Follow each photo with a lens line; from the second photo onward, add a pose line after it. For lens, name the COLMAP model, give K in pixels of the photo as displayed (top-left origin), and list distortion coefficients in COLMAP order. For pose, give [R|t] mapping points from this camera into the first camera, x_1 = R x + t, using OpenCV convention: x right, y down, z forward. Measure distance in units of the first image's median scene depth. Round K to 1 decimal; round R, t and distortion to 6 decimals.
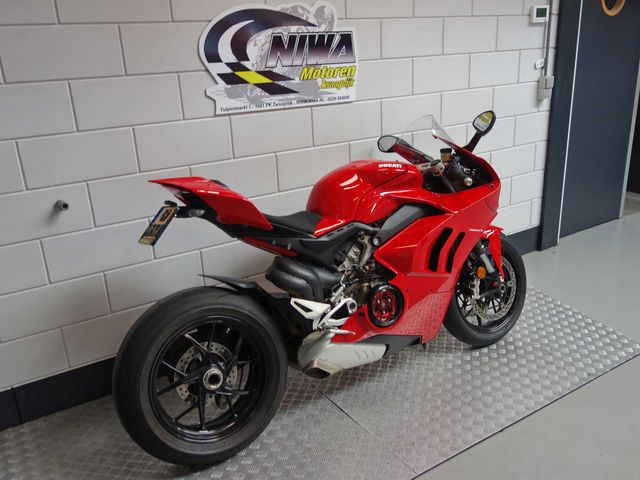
lens RADIAL K [[558.3, 0, 320.7], [0, 558.3, 239.2], [0, 0, 1]] dist [0.020603, -0.007715]
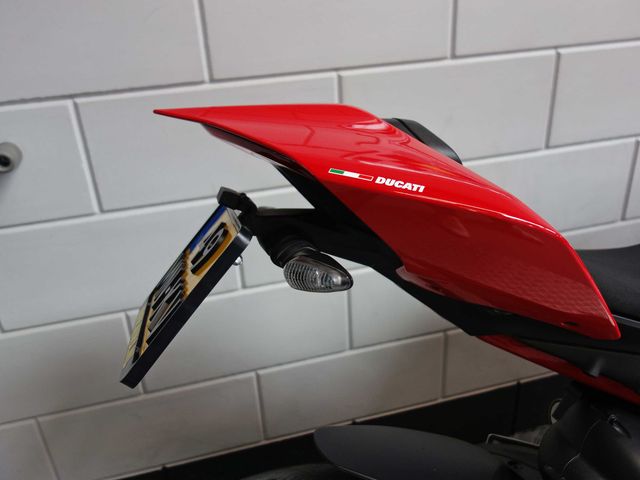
lens RADIAL K [[558.3, 0, 320.6], [0, 558.3, 241.6], [0, 0, 1]] dist [0.020603, -0.007715]
pose [[0.953691, 0.126891, -0.272713, -0.117641], [-0.087484, 0.984480, 0.152137, -0.068387], [0.287785, -0.121234, 0.949991, 0.575562]]
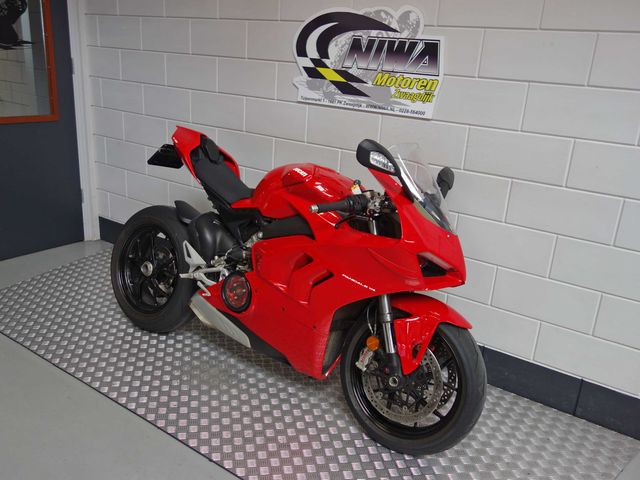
lens RADIAL K [[558.3, 0, 319.7], [0, 558.3, 239.7], [0, 0, 1]] dist [0.020603, -0.007715]
pose [[0.374229, 0.362978, -0.853346, 0.885414], [-0.373921, 0.901153, 0.219332, -0.221710], [0.848608, 0.237004, 0.472962, 0.521754]]
